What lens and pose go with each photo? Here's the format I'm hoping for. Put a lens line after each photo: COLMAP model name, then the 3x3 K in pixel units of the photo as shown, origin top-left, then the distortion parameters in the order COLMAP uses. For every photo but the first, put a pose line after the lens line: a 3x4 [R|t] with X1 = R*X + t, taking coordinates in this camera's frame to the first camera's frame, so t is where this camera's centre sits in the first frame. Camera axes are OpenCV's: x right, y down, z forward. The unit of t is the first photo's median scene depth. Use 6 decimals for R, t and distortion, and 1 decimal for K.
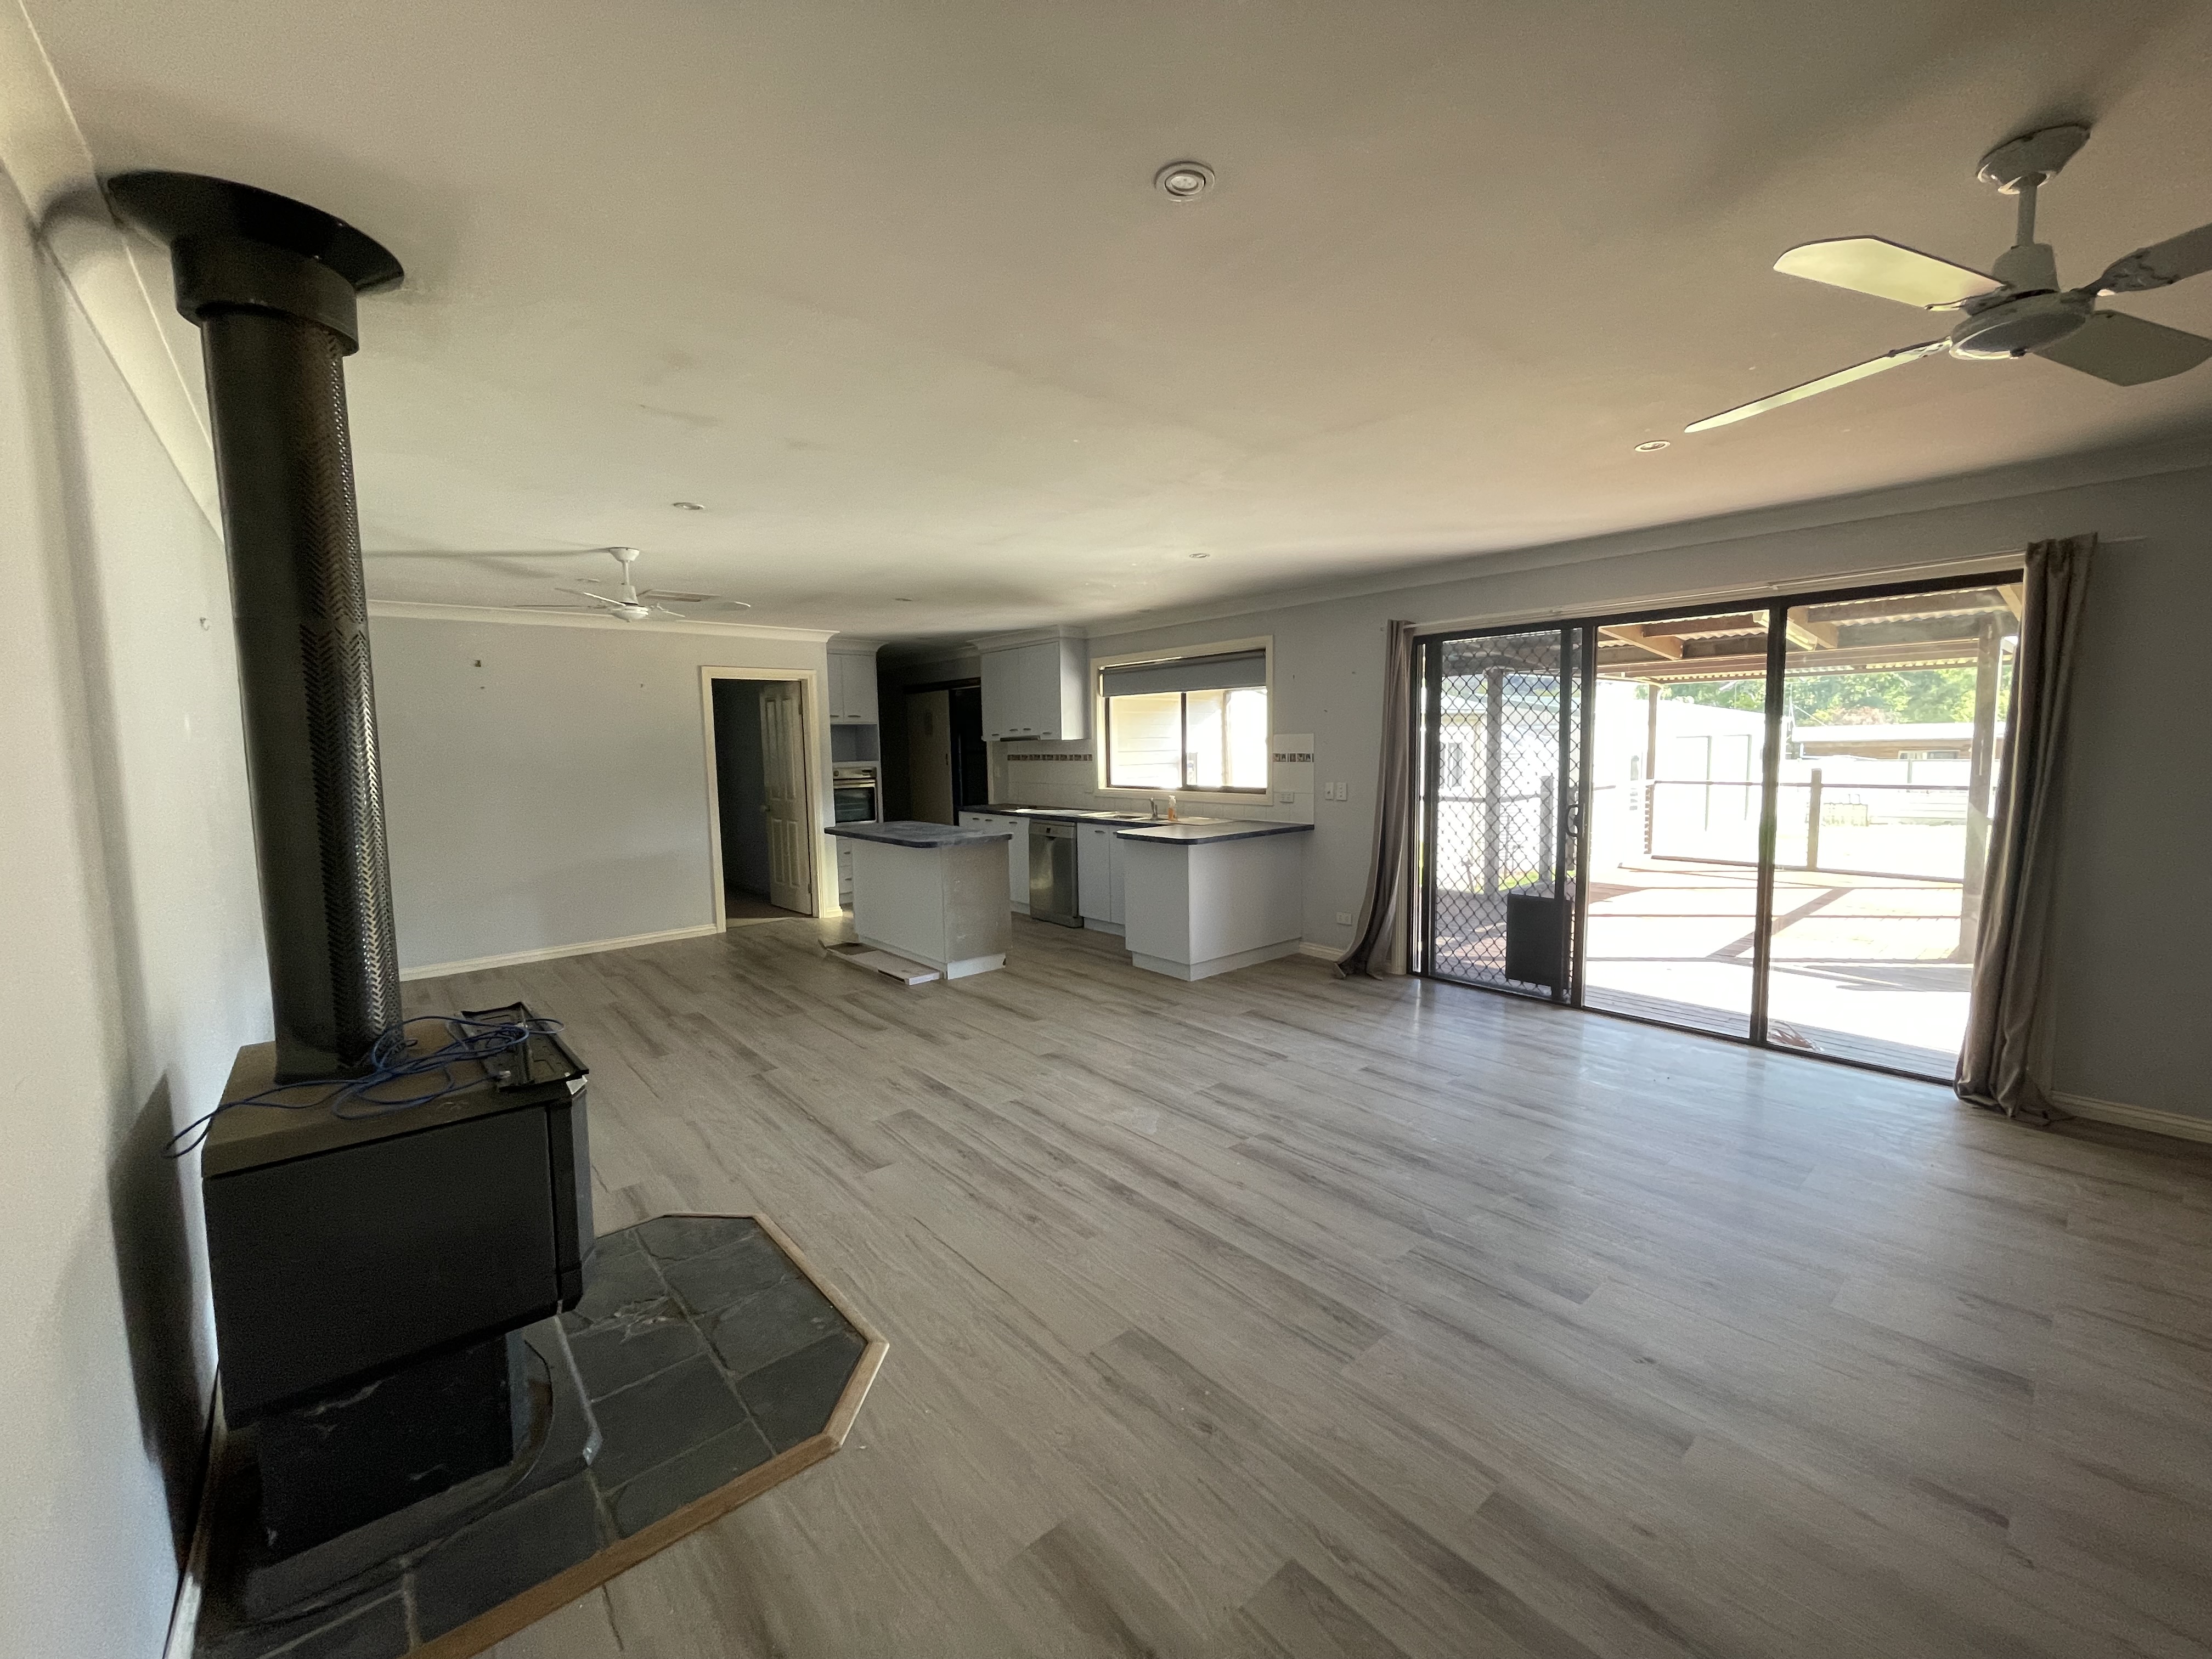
lens RADIAL K [[890.0, 0, 1101.7], [0, 890.0, 827.4], [0, 0, 1]] dist [-0.001610, -0.000741]
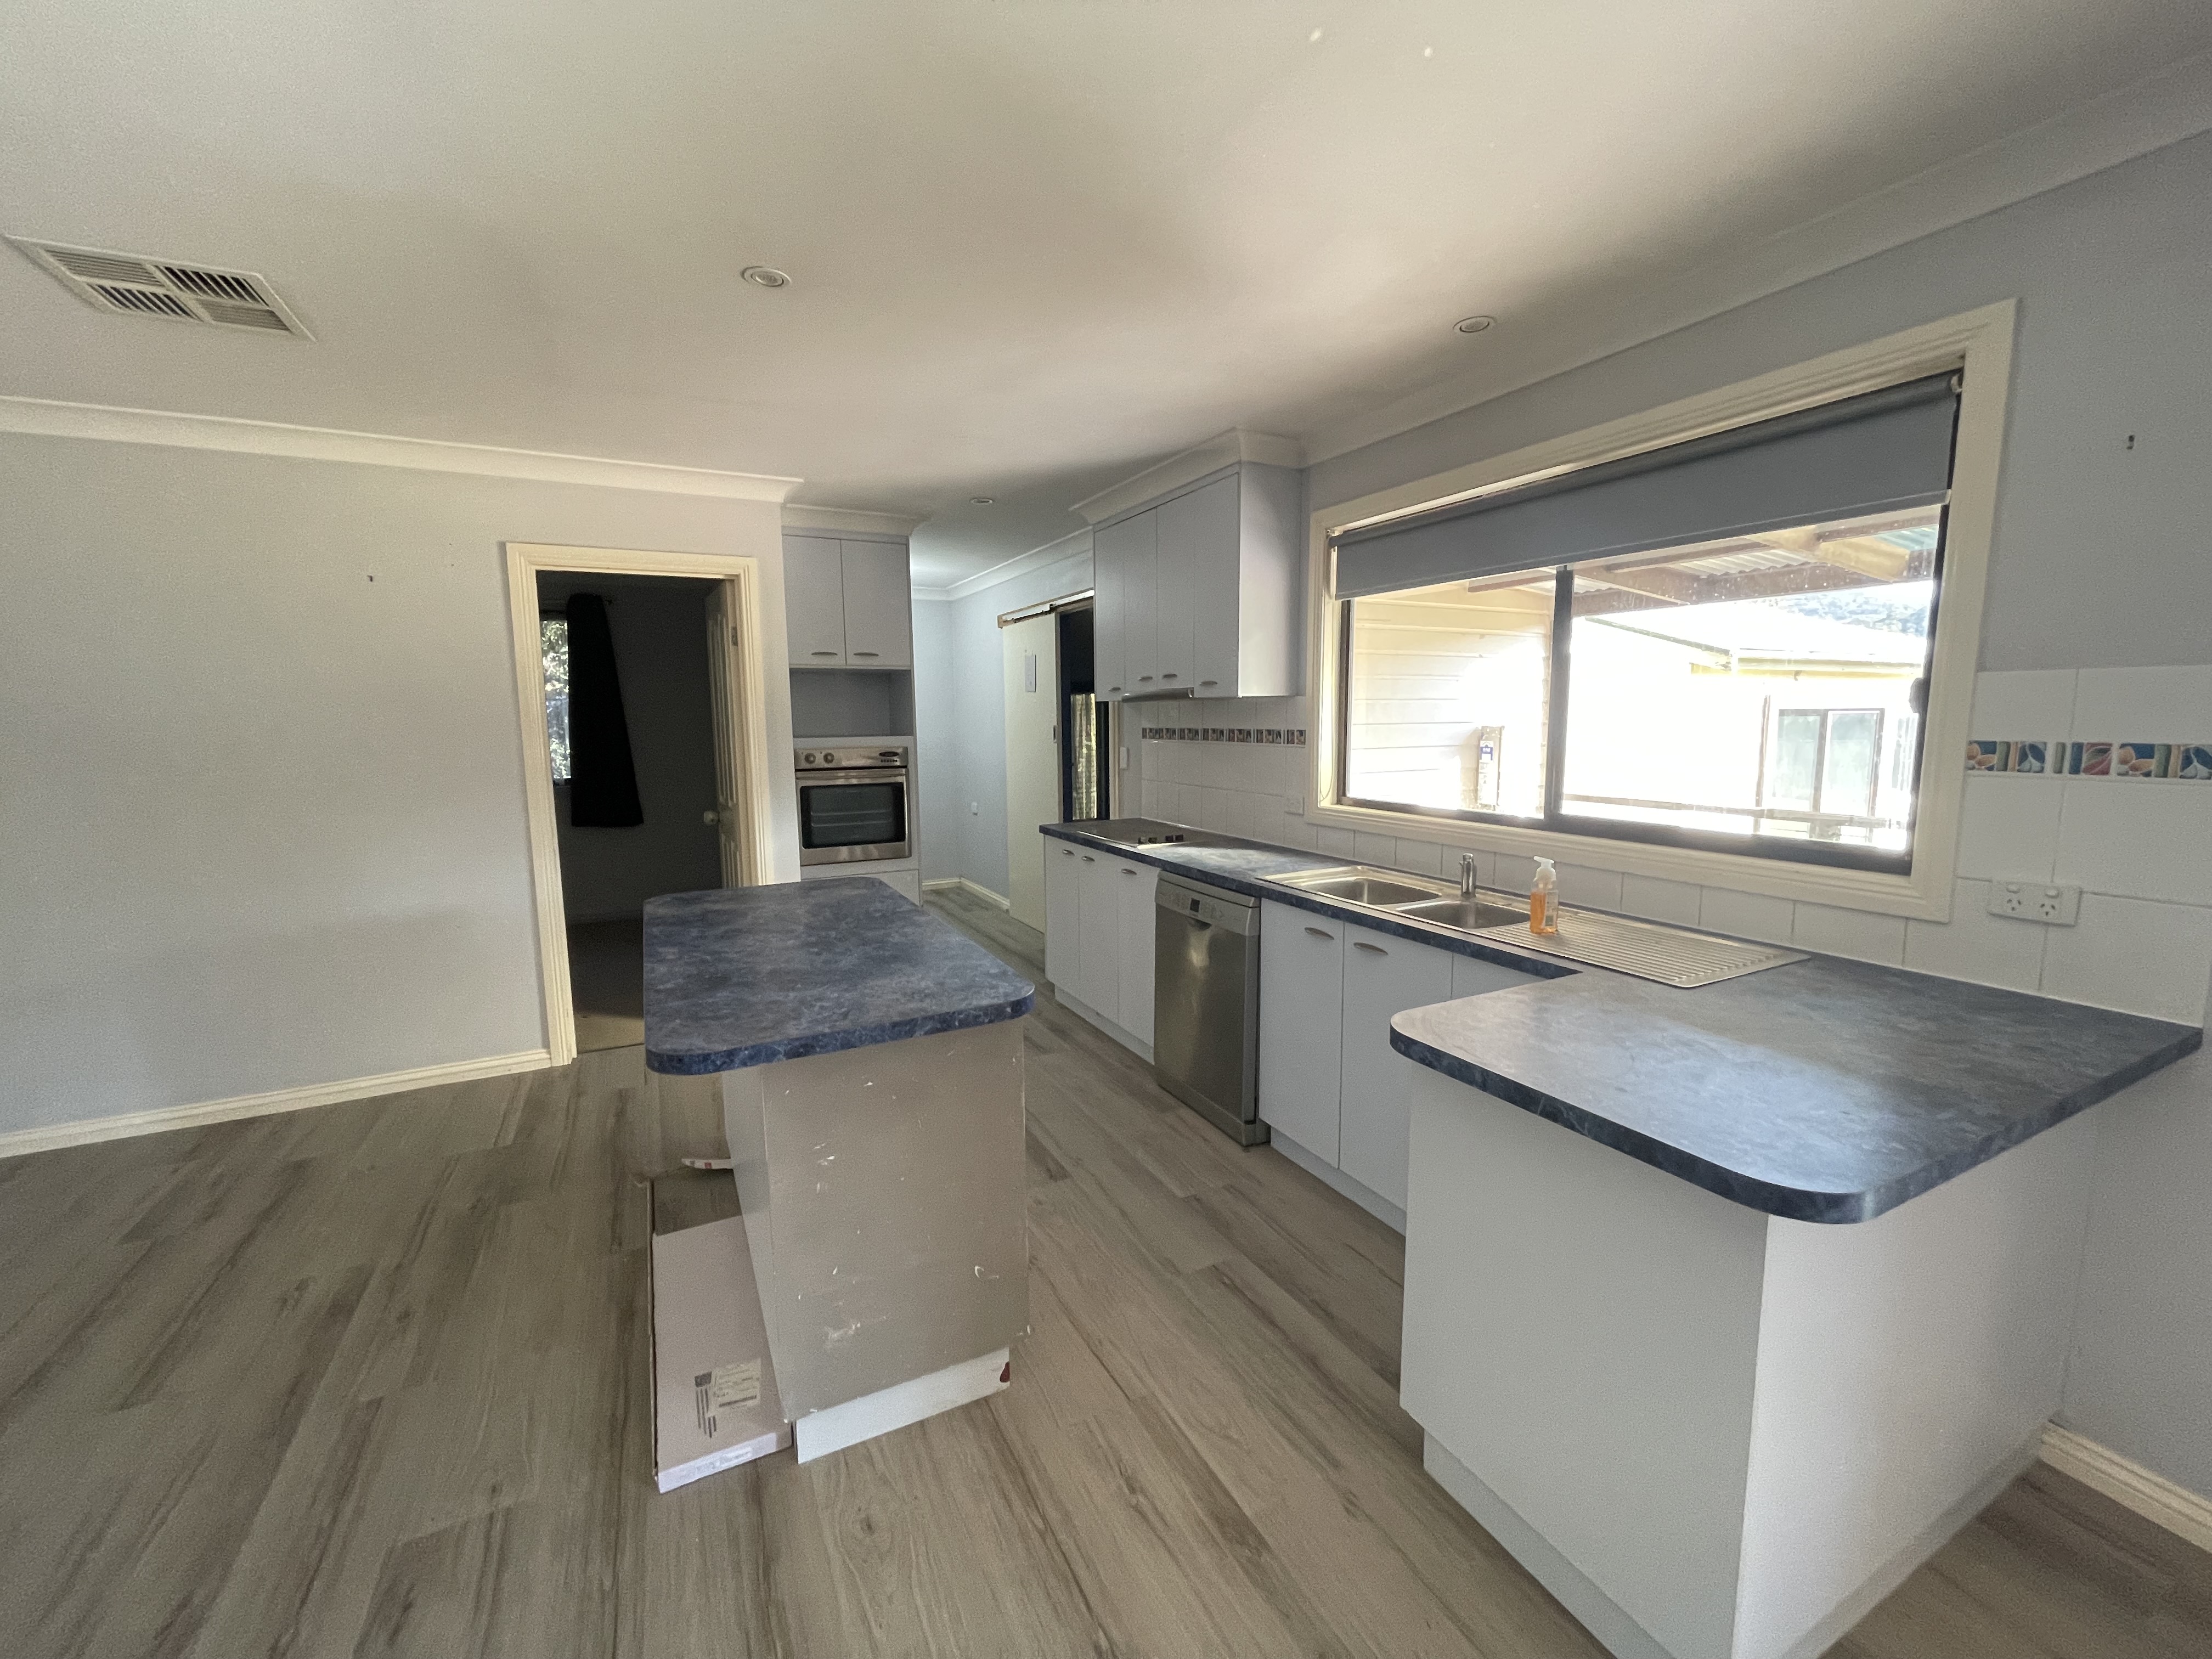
lens RADIAL K [[890.0, 0, 1092.0], [0, 890.0, 830.8], [0, 0, 1]] dist [-0.001610, -0.000741]
pose [[0.970816, 0.039459, -0.236555, -0.007703], [-0.030291, 0.998647, 0.042267, -0.048765], [0.237903, -0.033868, 0.970698, 0.559100]]
